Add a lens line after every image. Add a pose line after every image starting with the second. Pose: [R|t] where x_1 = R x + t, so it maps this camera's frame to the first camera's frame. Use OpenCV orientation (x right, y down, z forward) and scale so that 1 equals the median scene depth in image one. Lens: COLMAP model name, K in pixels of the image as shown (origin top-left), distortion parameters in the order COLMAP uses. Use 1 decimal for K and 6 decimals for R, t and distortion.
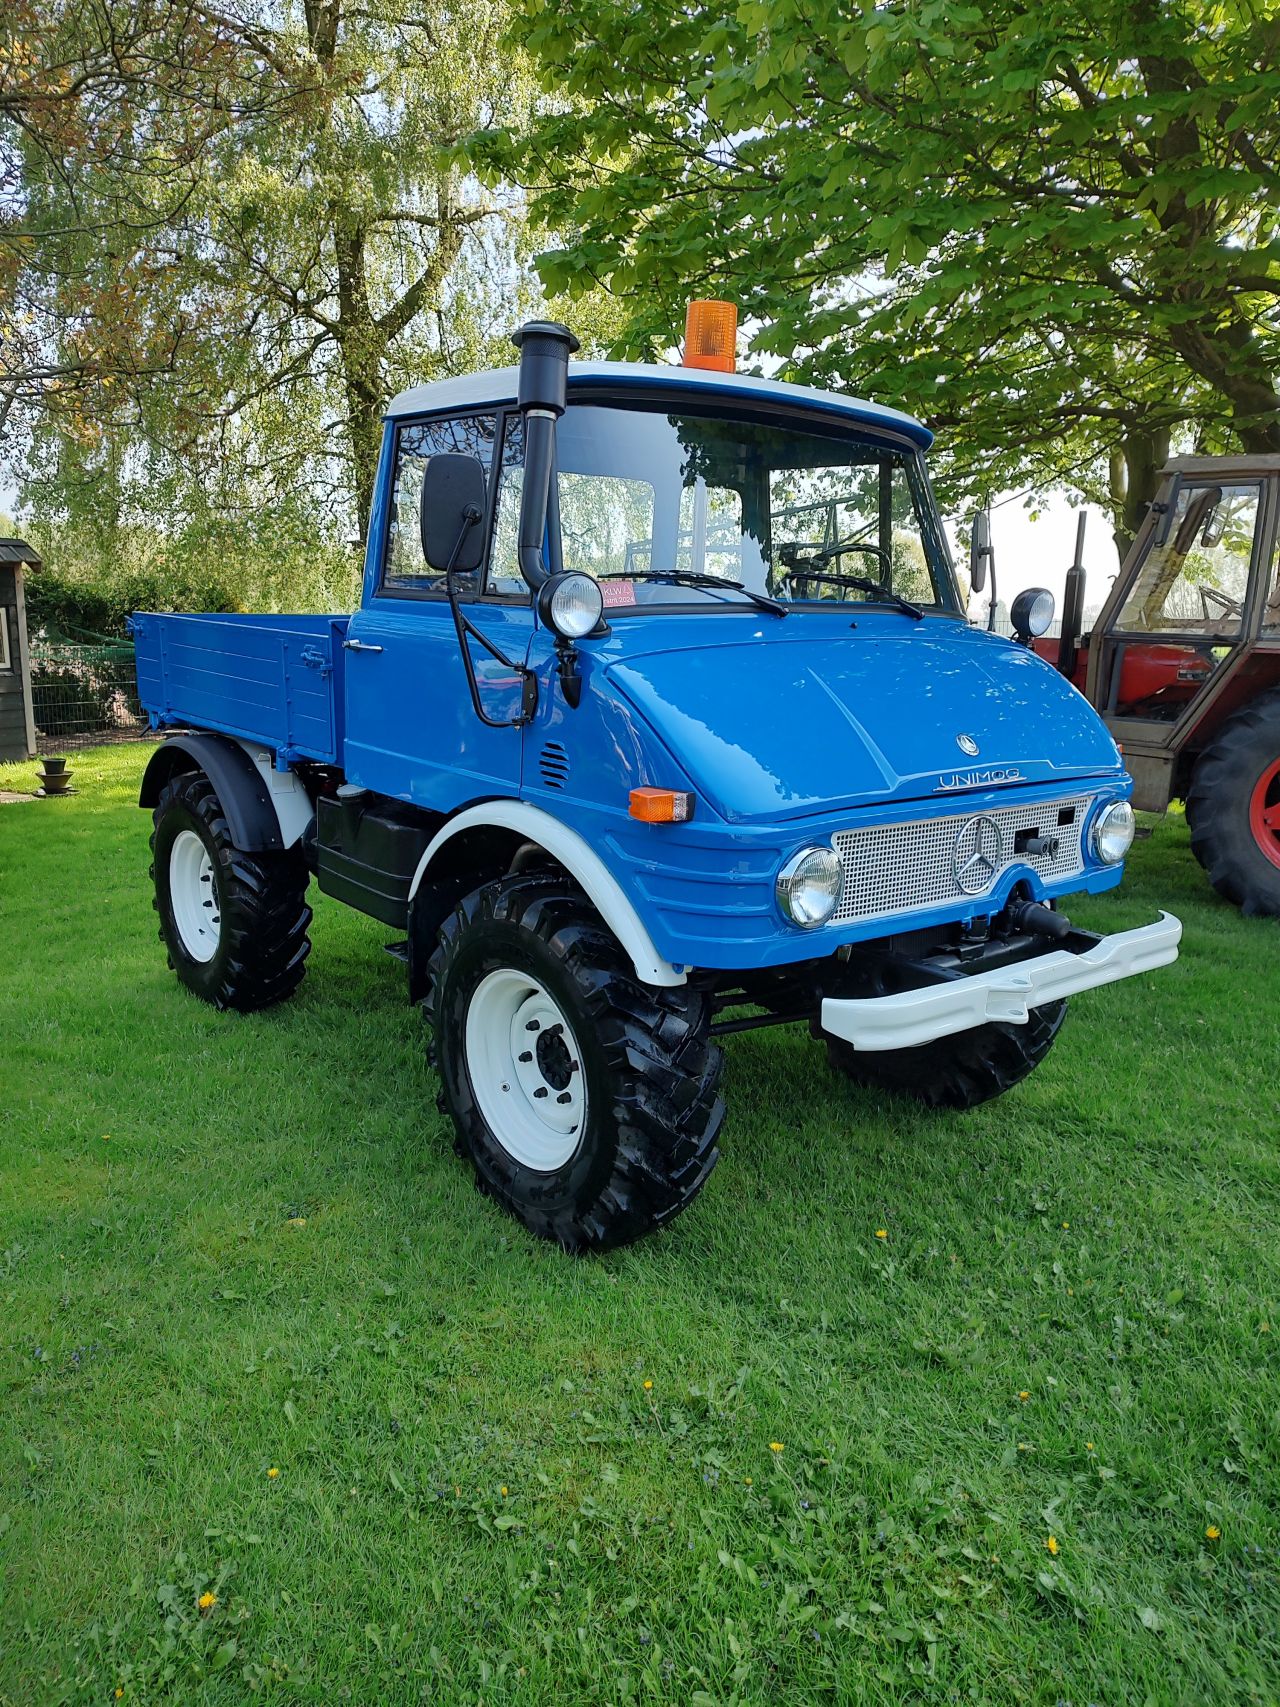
lens RADIAL K [[1204.0, 0, 632.7], [0, 1204.0, 860.0], [0, 0, 1]] dist [0.006086, -0.010265]
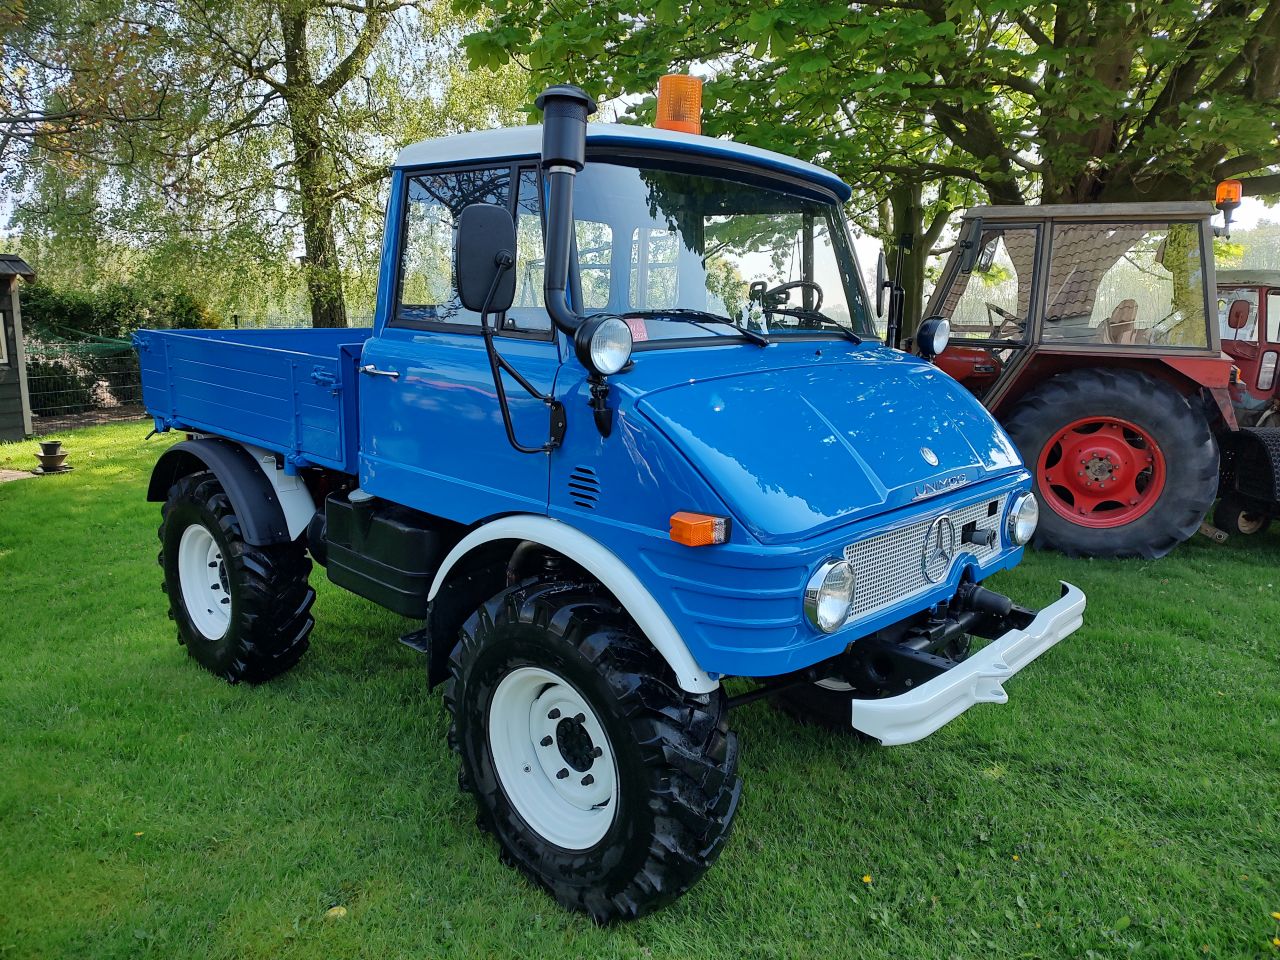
lens RADIAL K [[902.8, 0, 647.7], [0, 902.8, 476.3], [0, 0, 1]] dist [0.006086, -0.010265]
pose [[0.989396, -0.027583, 0.142599, -0.101845], [0.030410, 0.999381, -0.017686, -0.059454], [-0.142023, 0.021835, 0.989623, 0.145938]]
